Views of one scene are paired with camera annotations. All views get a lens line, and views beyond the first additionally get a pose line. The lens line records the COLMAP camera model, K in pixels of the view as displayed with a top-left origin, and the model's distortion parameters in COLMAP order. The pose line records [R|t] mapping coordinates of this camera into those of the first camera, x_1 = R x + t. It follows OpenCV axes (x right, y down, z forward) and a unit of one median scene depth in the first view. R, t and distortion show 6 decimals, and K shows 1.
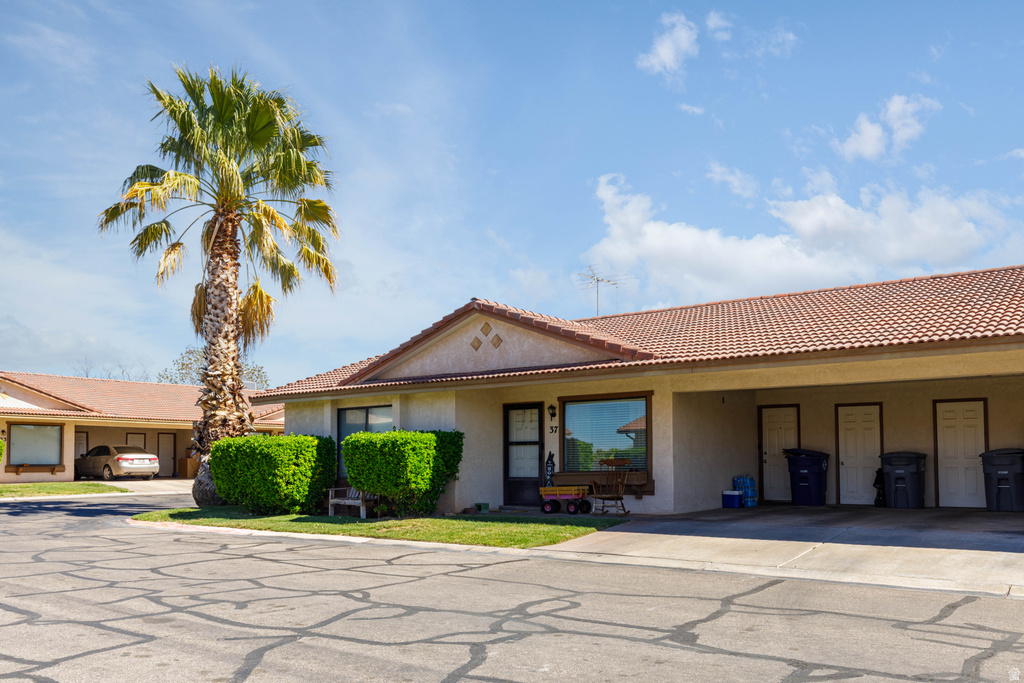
lens RADIAL K [[821.9, 0, 506.7], [0, 821.9, 413.9], [0, 0, 1]] dist [0.008459, 0.002195]
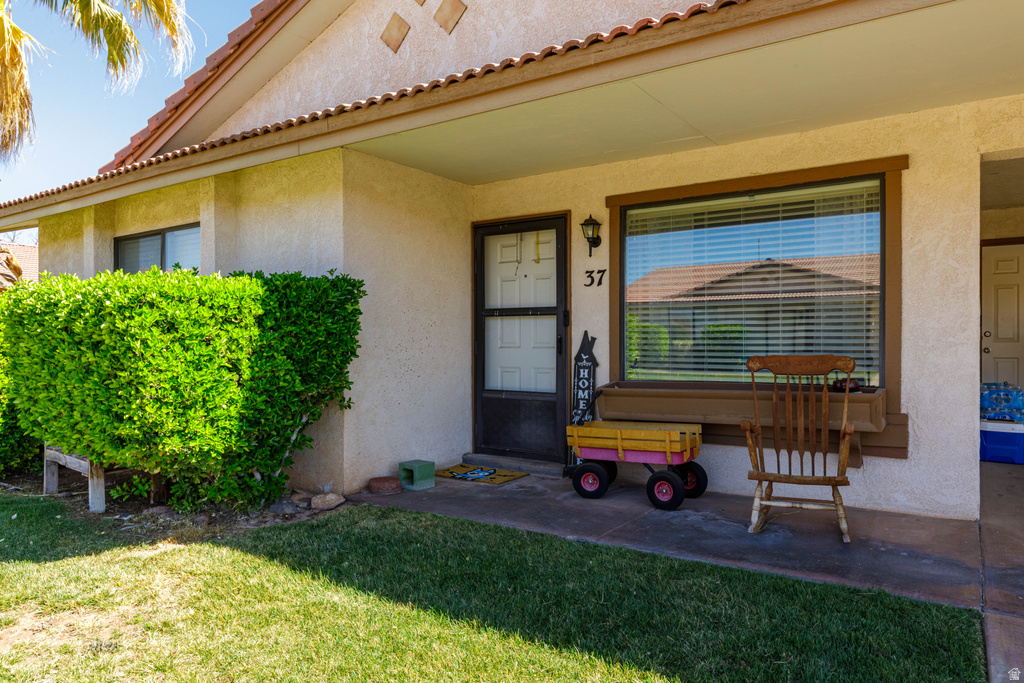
lens RADIAL K [[676.7, 0, 512.0], [0, 676.7, 341.5], [0, 0, 1]] dist [0.000973, -0.000644]
pose [[0.998867, 0.000266, 0.047590, -0.000163], [-0.003395, 0.997836, 0.065671, 0.028428], [-0.047469, -0.065758, 0.996706, 0.659021]]
